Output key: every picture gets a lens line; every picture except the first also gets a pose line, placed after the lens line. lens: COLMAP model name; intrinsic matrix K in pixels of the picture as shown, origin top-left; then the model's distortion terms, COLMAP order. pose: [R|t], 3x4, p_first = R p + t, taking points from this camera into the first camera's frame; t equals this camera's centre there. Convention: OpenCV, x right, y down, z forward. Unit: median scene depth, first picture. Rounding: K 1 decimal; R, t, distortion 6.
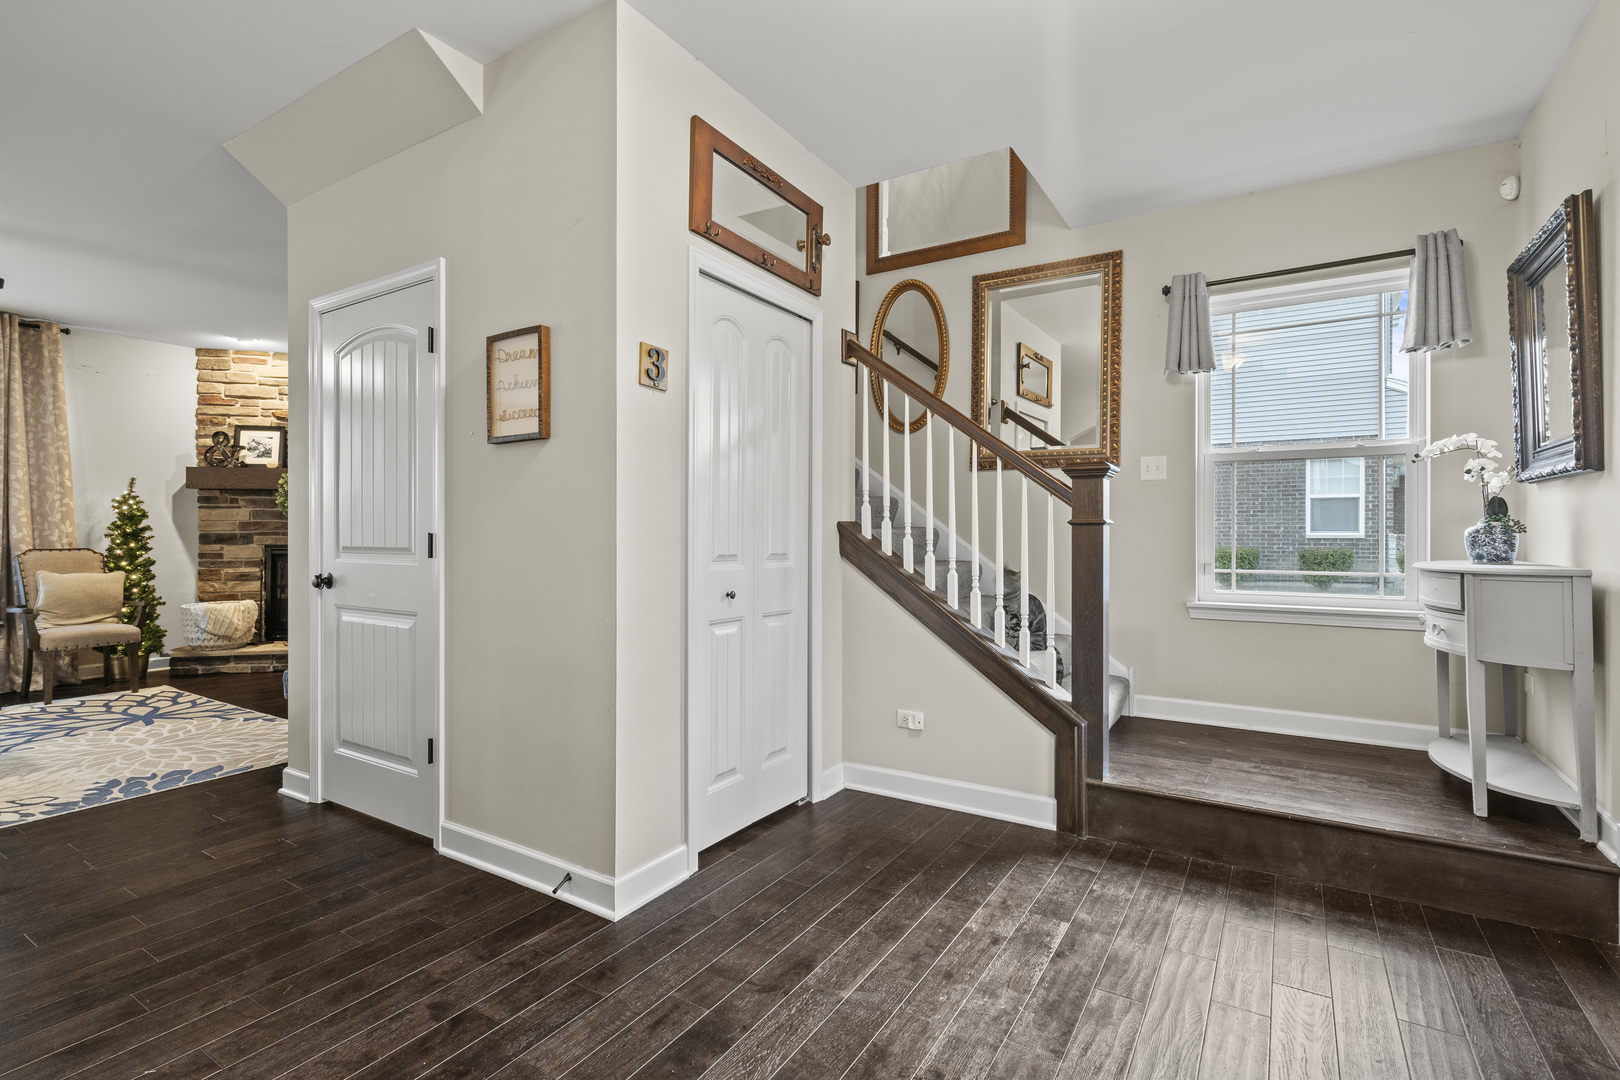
lens RADIAL K [[748.0, 0, 811.4], [0, 748.0, 540.7], [0, 0, 1]] dist [-0.011302, 0.001625]
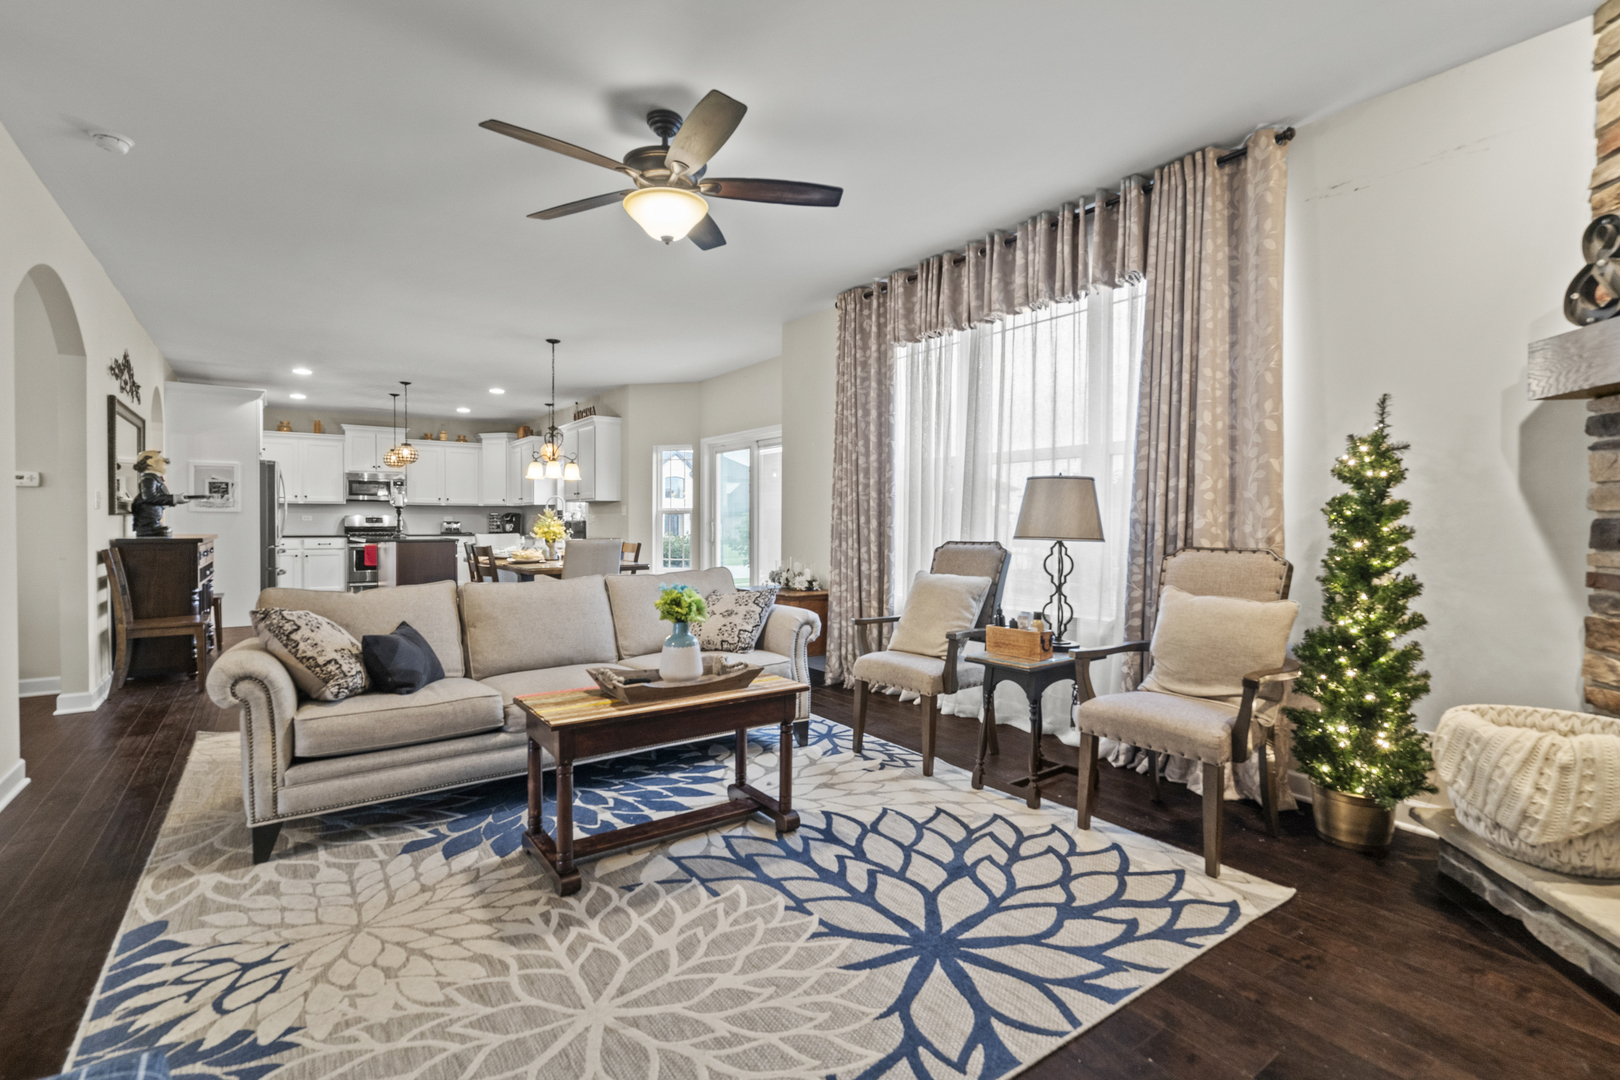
lens RADIAL K [[748.0, 0, 817.1], [0, 748.0, 532.2], [0, 0, 1]] dist [-0.011302, 0.001625]
pose [[-0.378031, 0.006184, -0.925772, -0.396043], [-0.013424, 0.999836, 0.012161, -0.003149], [0.925696, 0.017025, -0.377886, 0.905661]]
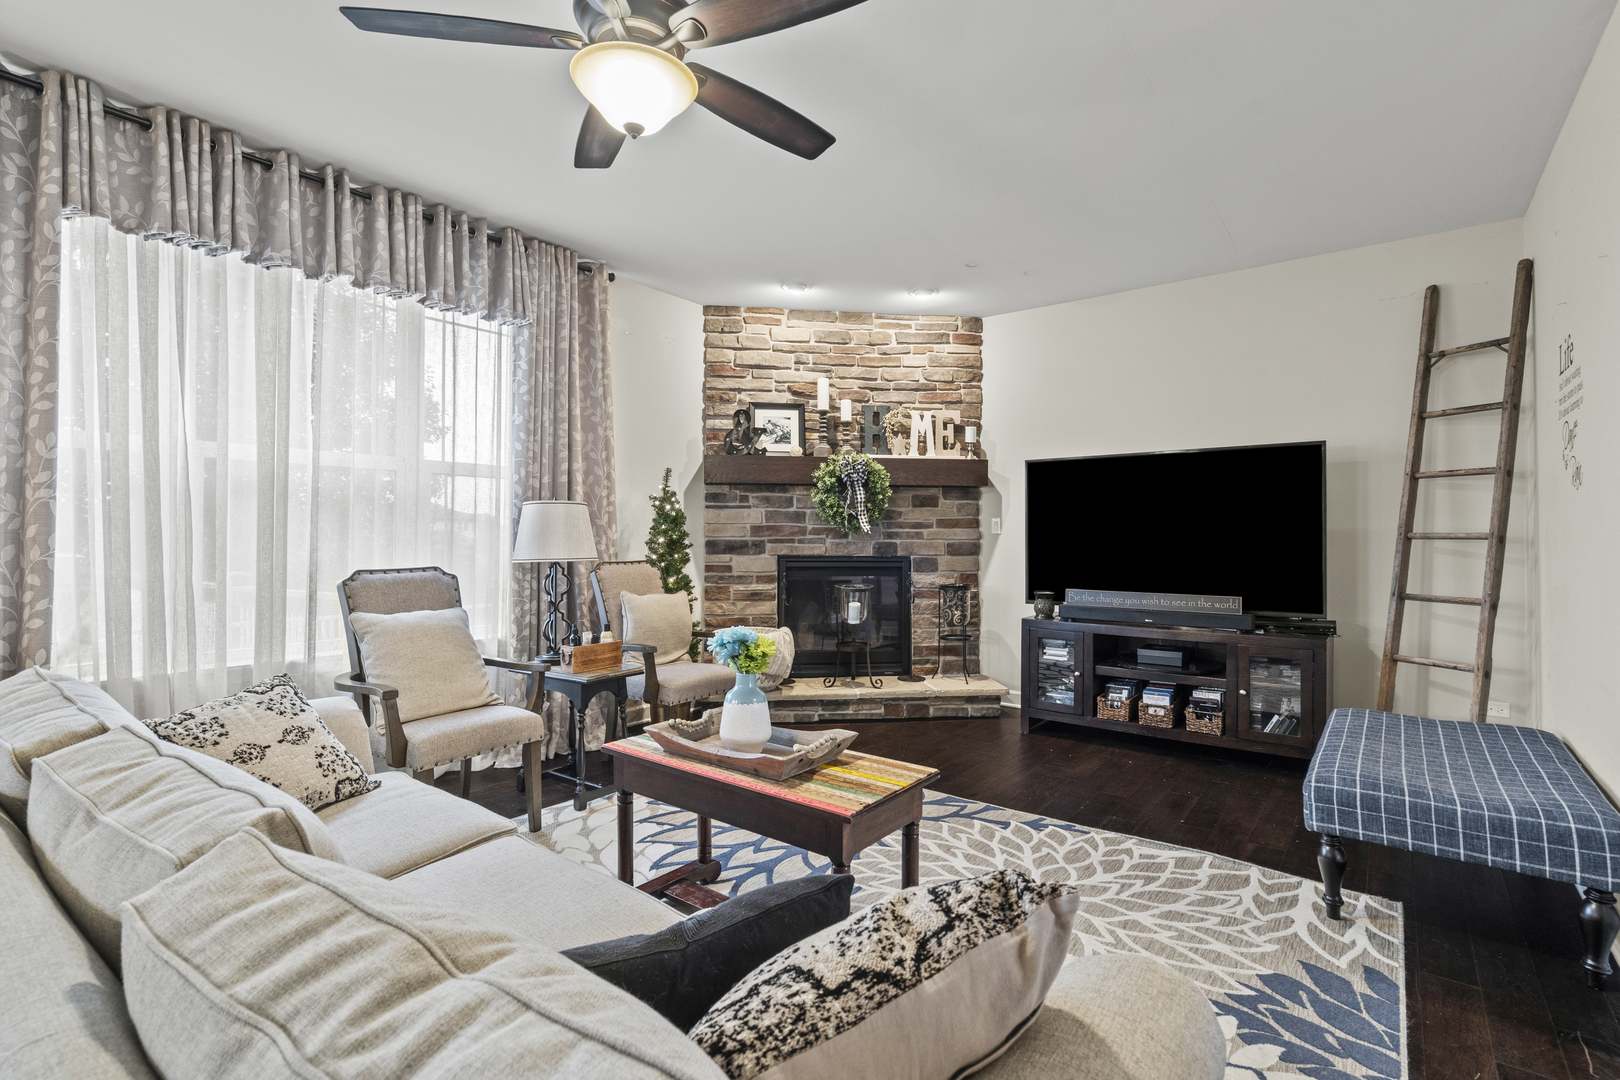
lens RADIAL K [[748.0, 0, 808.2], [0, 748.0, 536.2], [0, 0, 1]] dist [-0.011302, 0.001625]
pose [[0.994262, 0.003153, -0.106922, -0.729253], [-0.004178, 0.999947, -0.009360, -0.008130], [0.106887, 0.009753, 0.994223, 0.258831]]
